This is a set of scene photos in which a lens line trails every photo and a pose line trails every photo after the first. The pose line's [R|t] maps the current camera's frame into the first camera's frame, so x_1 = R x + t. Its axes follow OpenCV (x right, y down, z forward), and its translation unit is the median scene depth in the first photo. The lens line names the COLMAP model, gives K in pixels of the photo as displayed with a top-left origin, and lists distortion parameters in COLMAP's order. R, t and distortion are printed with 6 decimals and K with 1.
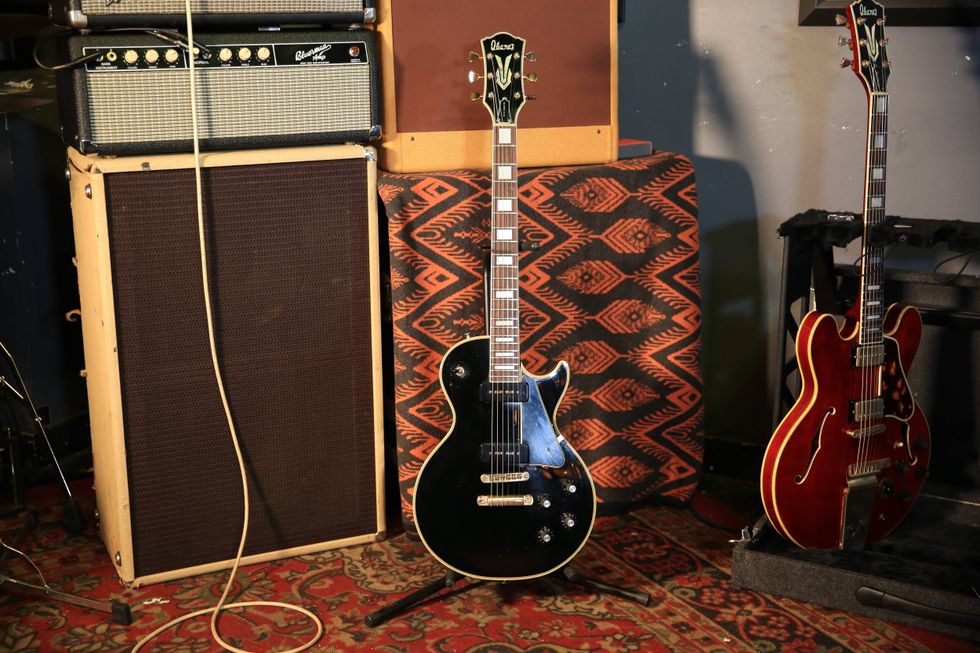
lens RADIAL K [[1429.6, 0, 491.3], [0, 1429.6, 298.2], [0, 0, 1]] dist [0.119380, -0.038310]
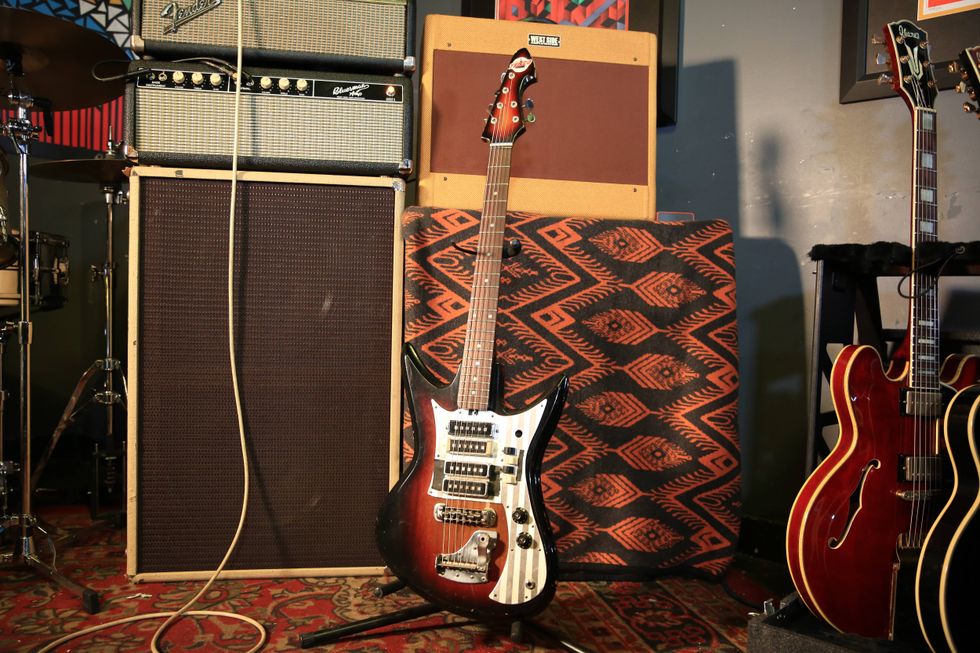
lens RADIAL K [[796.2, 0, 490.1], [0, 796.2, 317.8], [0, 0, 1]] dist [-0.065379, 0.089352]
pose [[0.965442, 0.031220, -0.258742, 0.127094], [-0.088047, 0.973498, -0.211066, 0.105498], [0.245295, 0.226554, 0.942605, 0.461978]]
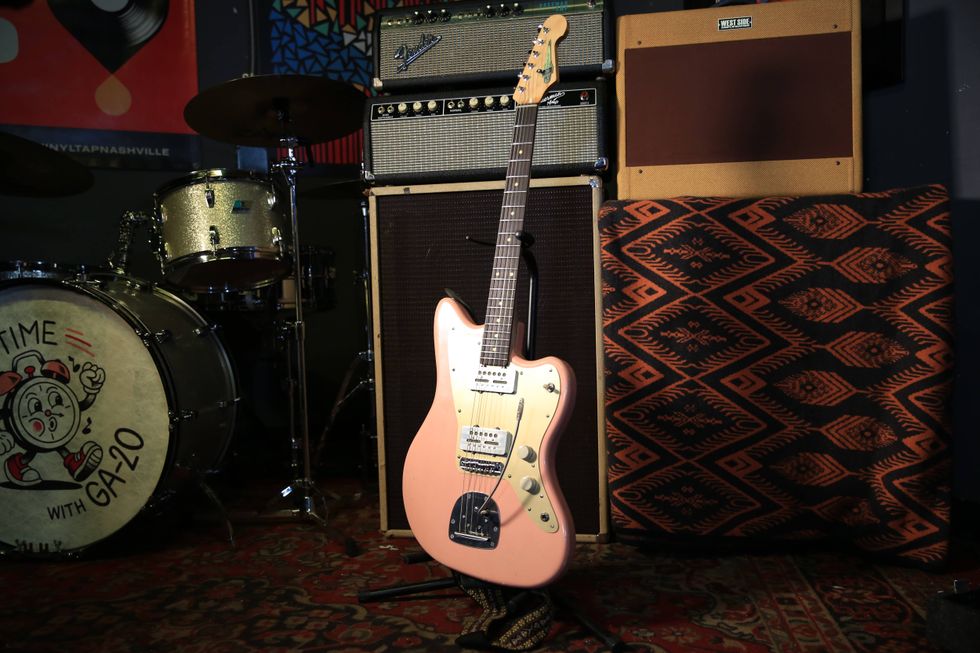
lens RADIAL K [[861.8, 0, 487.2], [0, 861.8, 325.7], [0, 0, 1]] dist [-0.039985, 0.112199]
pose [[0.816818, 0.006940, -0.576853, 0.227372], [-0.117967, 0.980808, -0.155240, 0.120355], [0.564705, 0.194853, 0.801961, 0.402790]]
